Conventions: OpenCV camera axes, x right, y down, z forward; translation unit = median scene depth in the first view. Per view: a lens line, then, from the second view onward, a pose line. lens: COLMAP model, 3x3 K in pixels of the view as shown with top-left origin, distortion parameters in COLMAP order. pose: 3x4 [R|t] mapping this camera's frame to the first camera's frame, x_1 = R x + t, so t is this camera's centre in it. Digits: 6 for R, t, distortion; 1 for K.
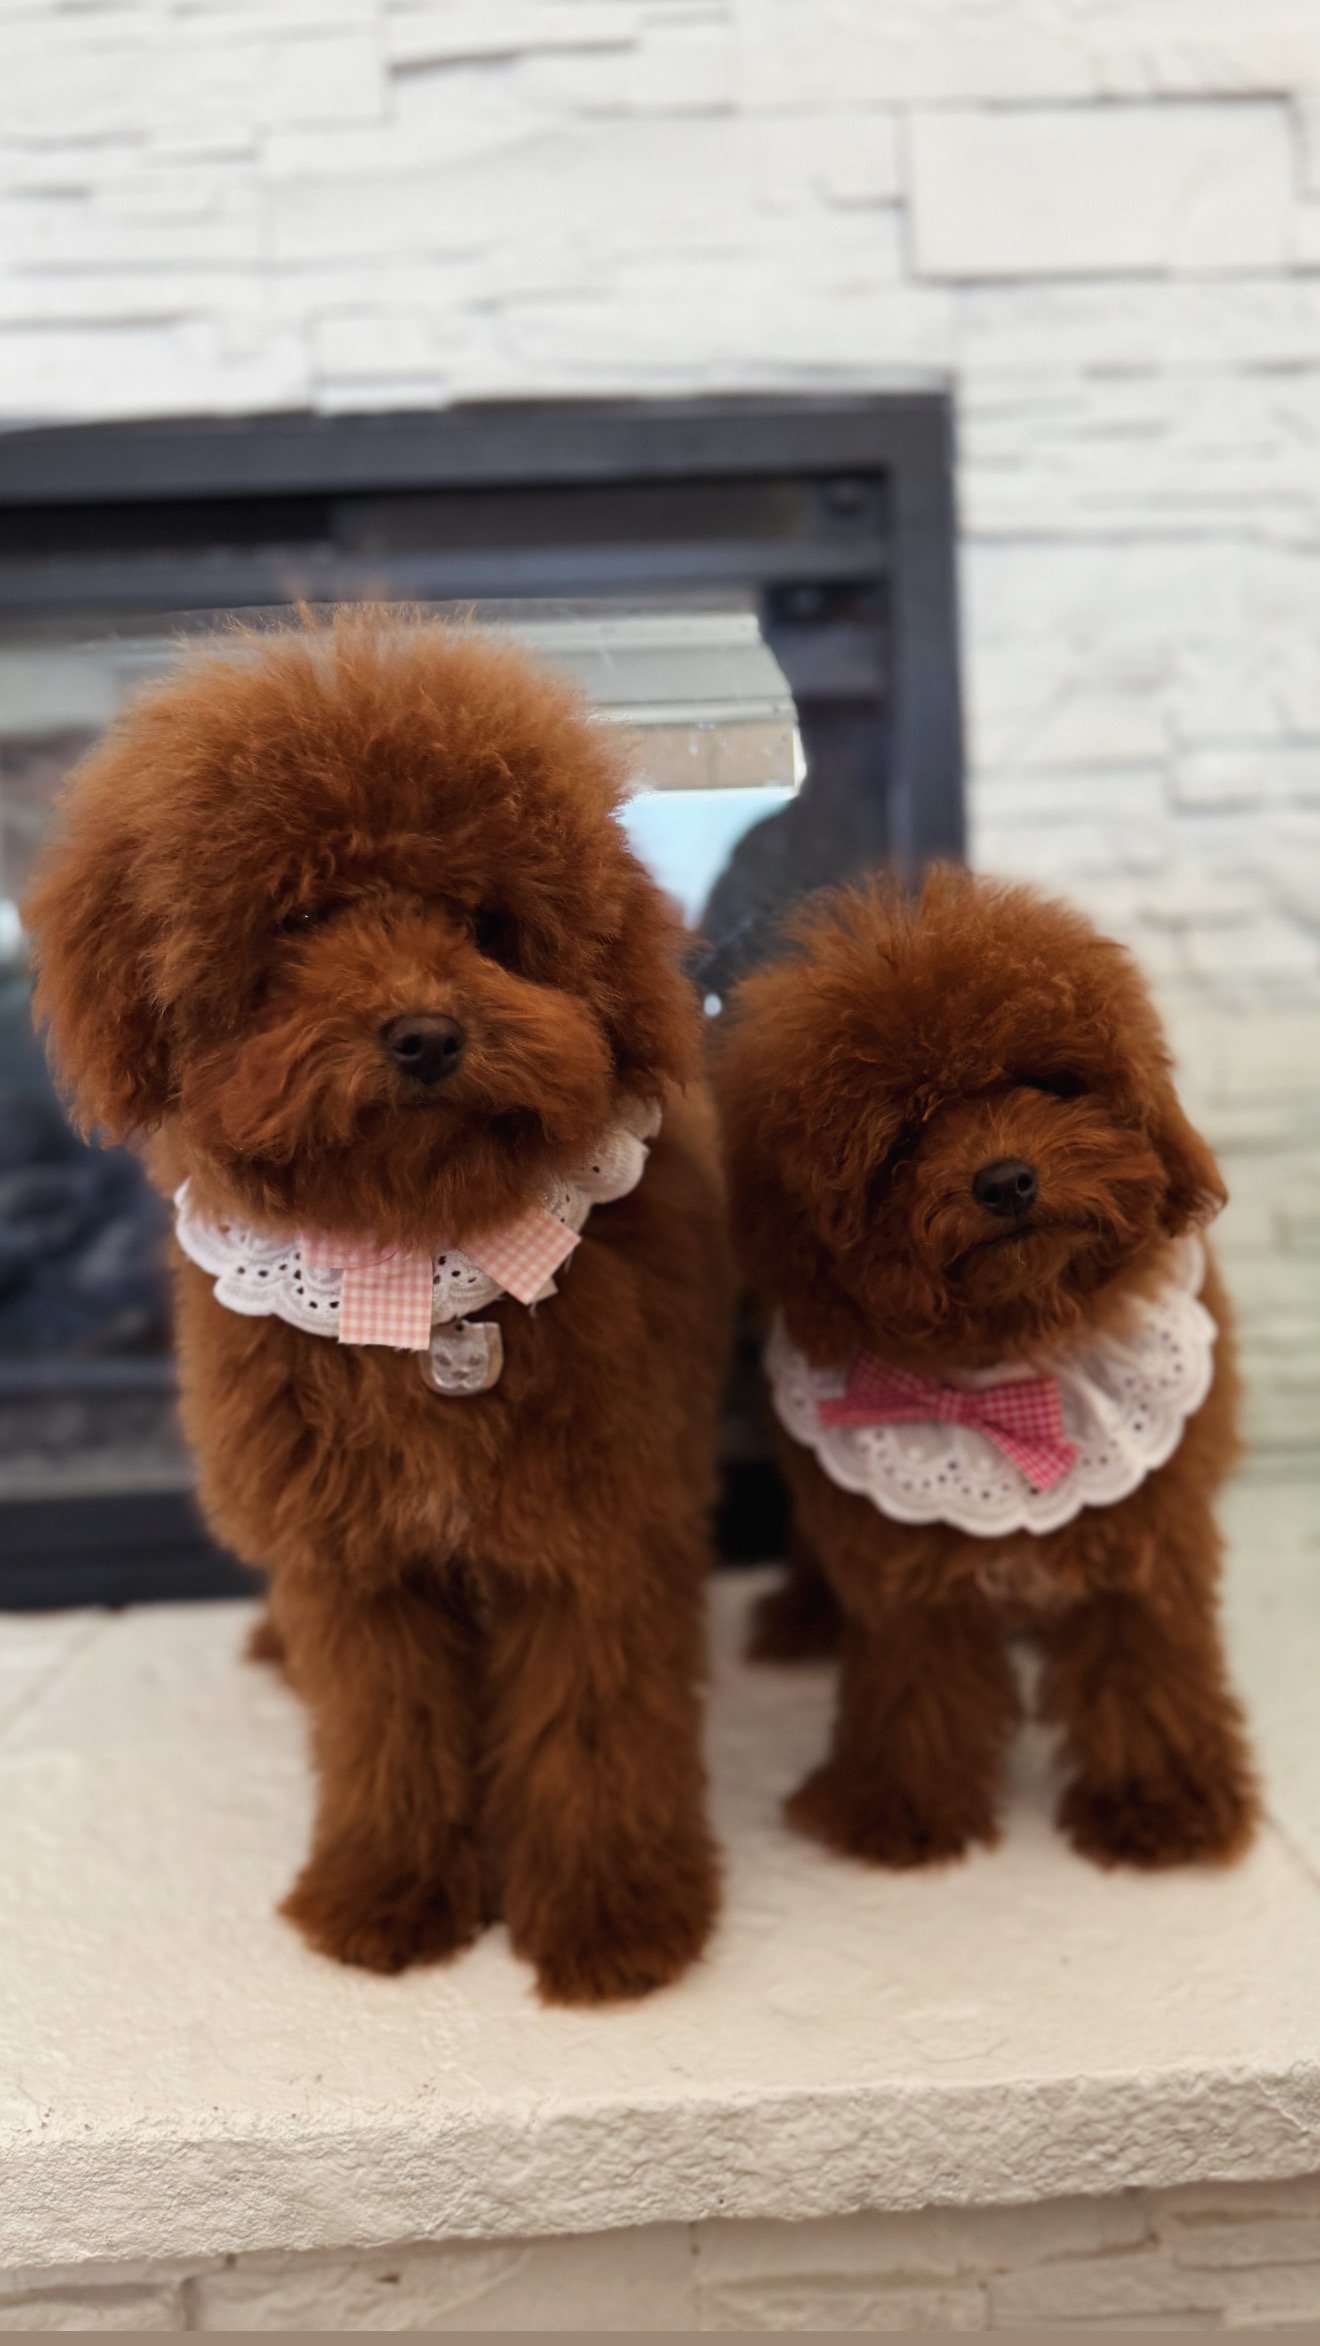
lens RADIAL K [[1624.6, 0, 660.0], [0, 1624.6, 1173.0], [0, 0, 1]] dist [0.000670, -0.002380]
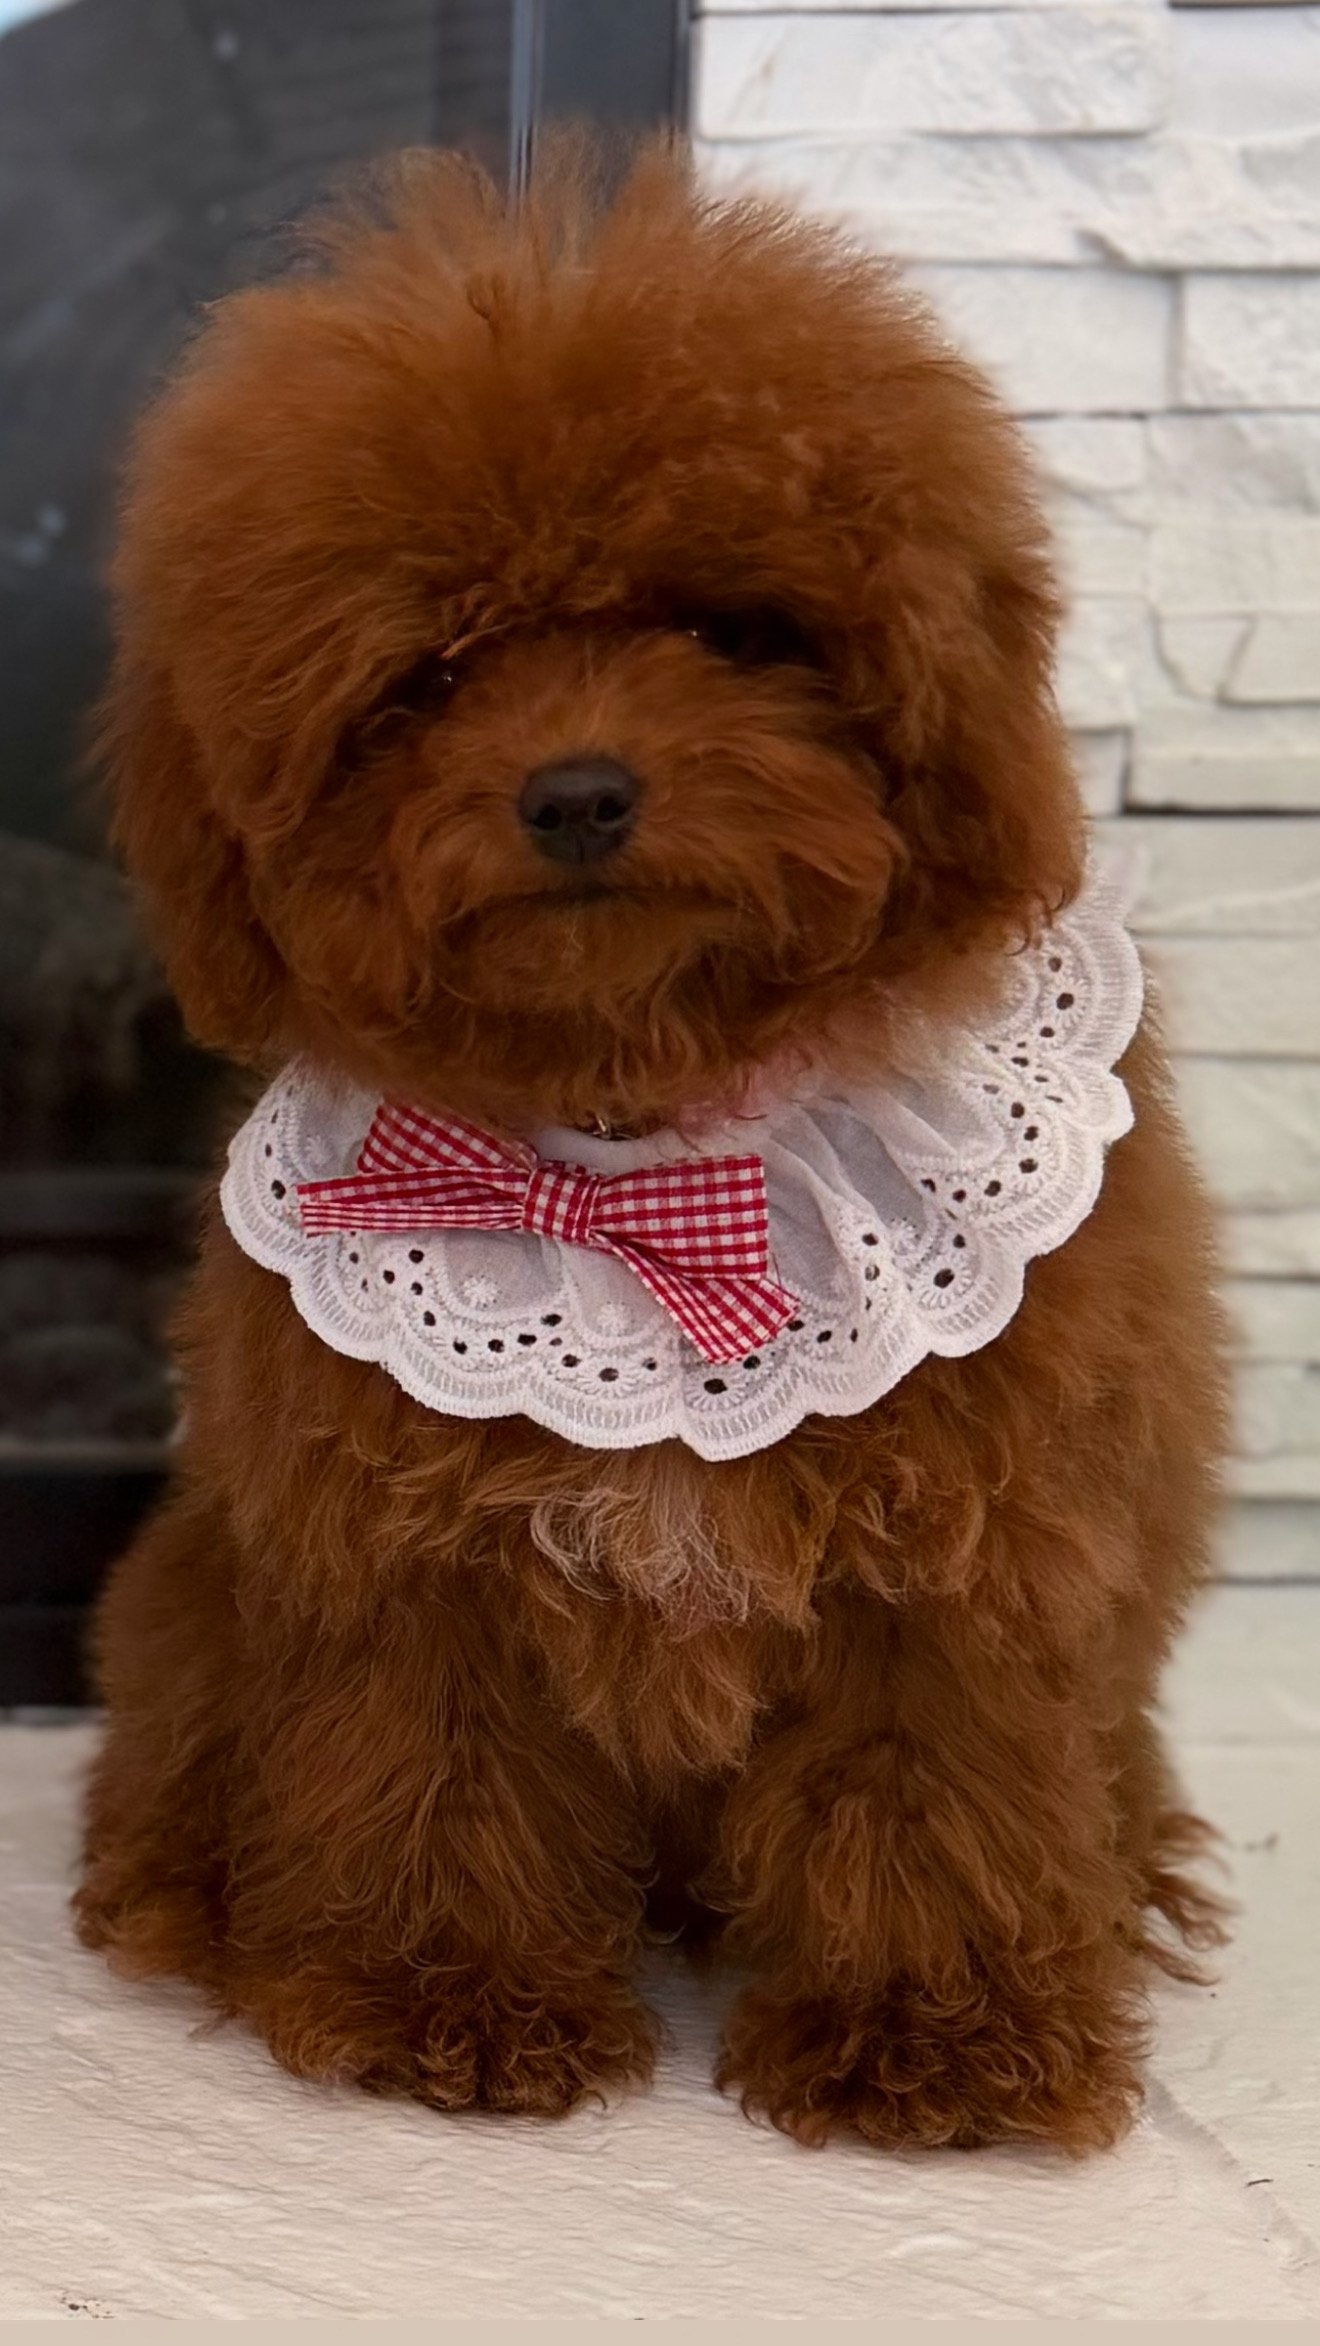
lens RADIAL K [[1624.6, 0, 660.0], [0, 1624.6, 1173.0], [0, 0, 1]] dist [0.000670, -0.002380]
pose [[0.828971, 0.126279, 0.544850, -0.062499], [-0.207030, 0.974261, 0.089186, 0.088253], [-0.519563, -0.186733, 0.833777, 0.578261]]
